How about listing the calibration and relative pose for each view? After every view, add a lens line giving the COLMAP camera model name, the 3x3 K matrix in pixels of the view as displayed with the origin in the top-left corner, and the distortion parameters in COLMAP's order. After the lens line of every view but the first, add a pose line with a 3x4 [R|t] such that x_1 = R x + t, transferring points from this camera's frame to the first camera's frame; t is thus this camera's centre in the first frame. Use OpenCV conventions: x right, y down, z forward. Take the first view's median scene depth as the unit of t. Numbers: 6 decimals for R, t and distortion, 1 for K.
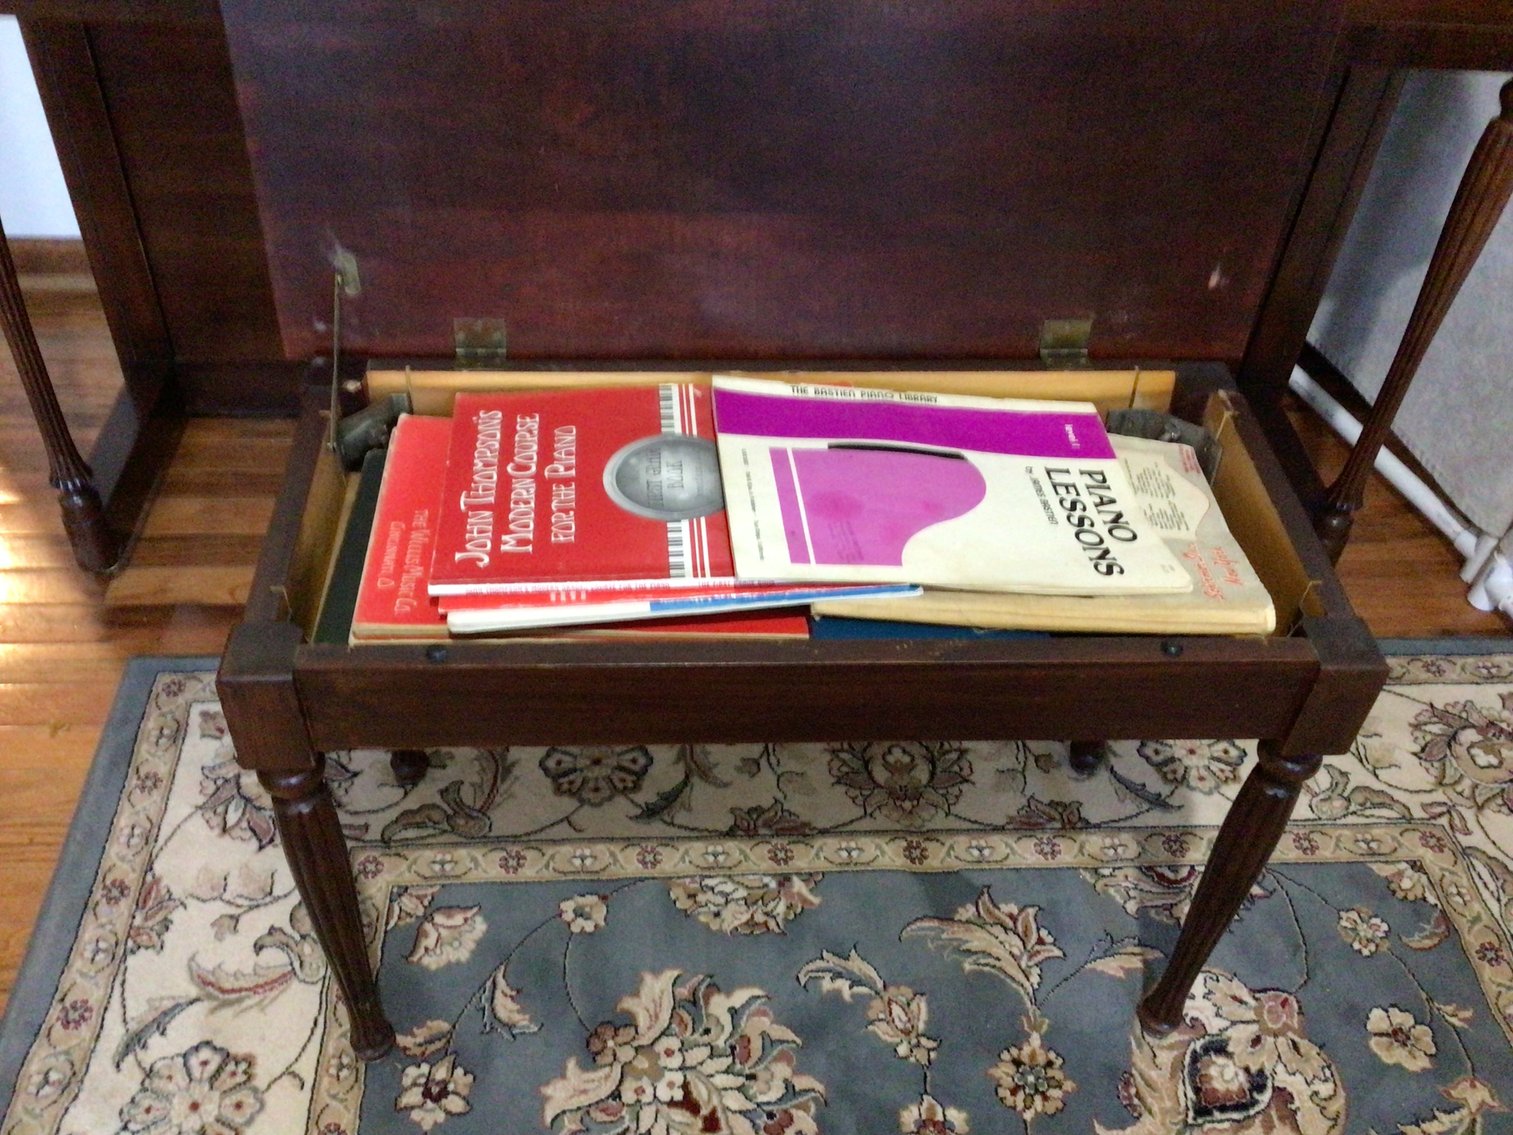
lens RADIAL K [[1397.8, 0, 748.1], [0, 1397.8, 561.9], [0, 0, 1]] dist [0.138966, -0.334195]
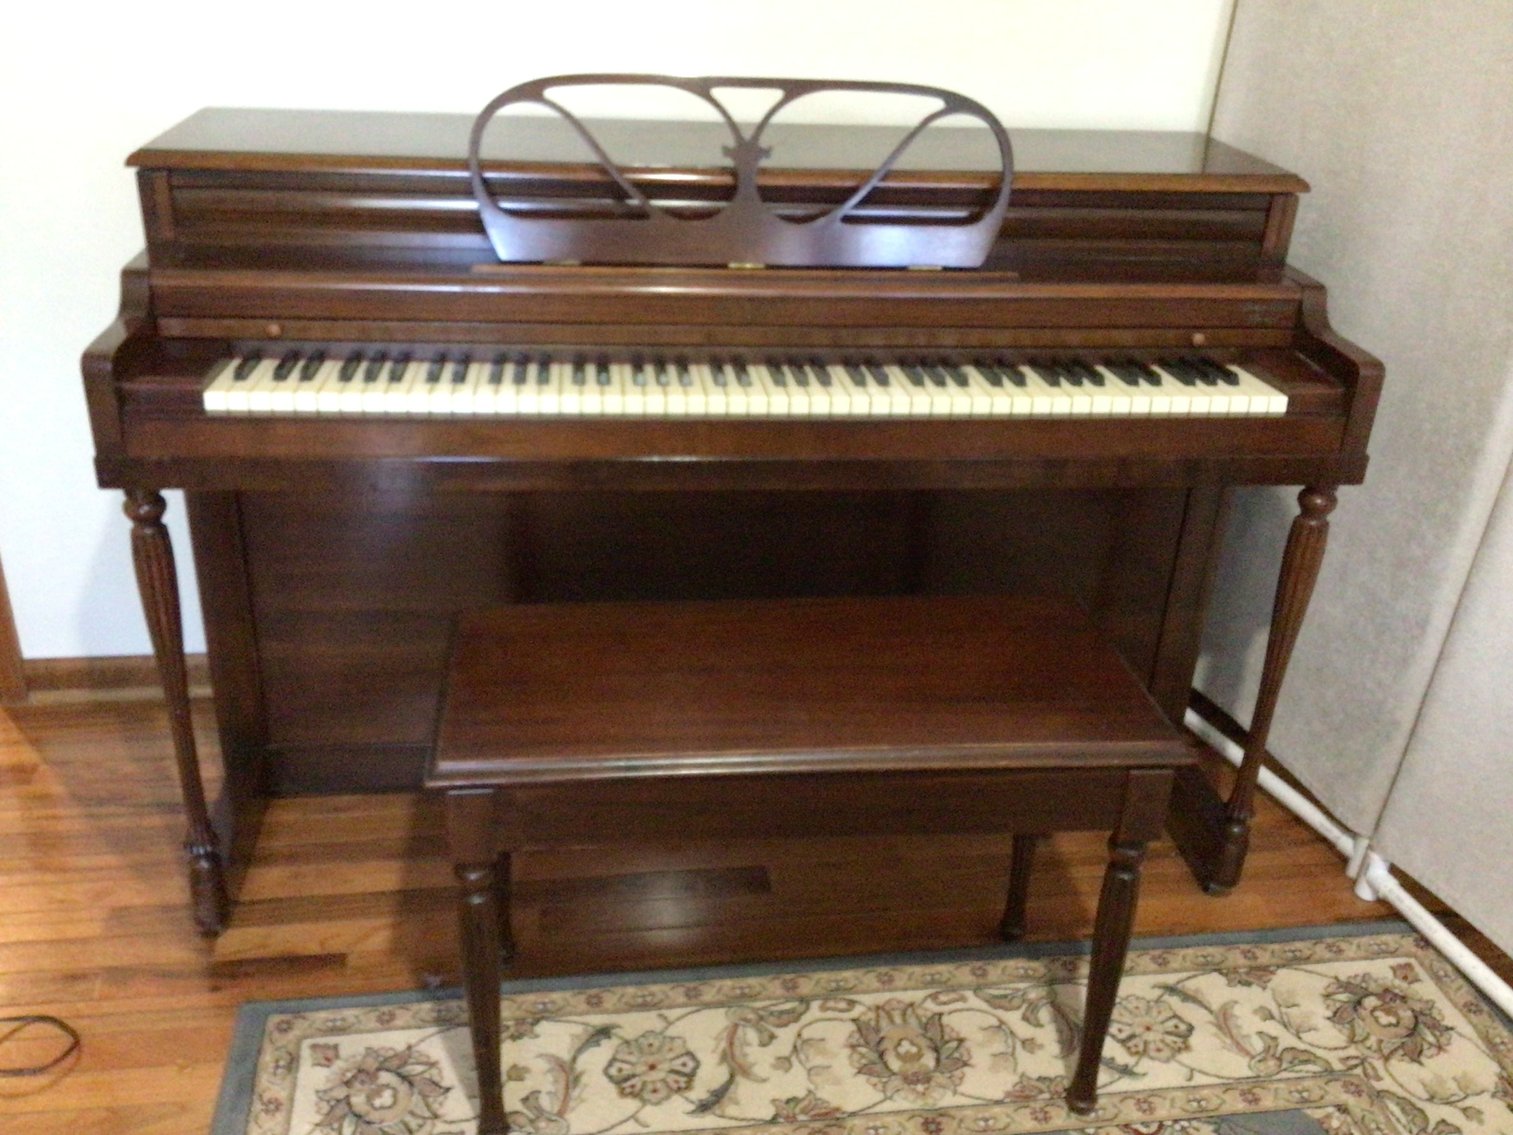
lens RADIAL K [[1397.8, 0, 748.1], [0, 1397.8, 561.9], [0, 0, 1]] dist [0.138966, -0.334195]
pose [[0.997054, -0.041824, 0.064302, -0.086561], [0.057677, 0.961413, -0.268994, 0.059533], [-0.050570, 0.271911, 0.960993, -0.247841]]
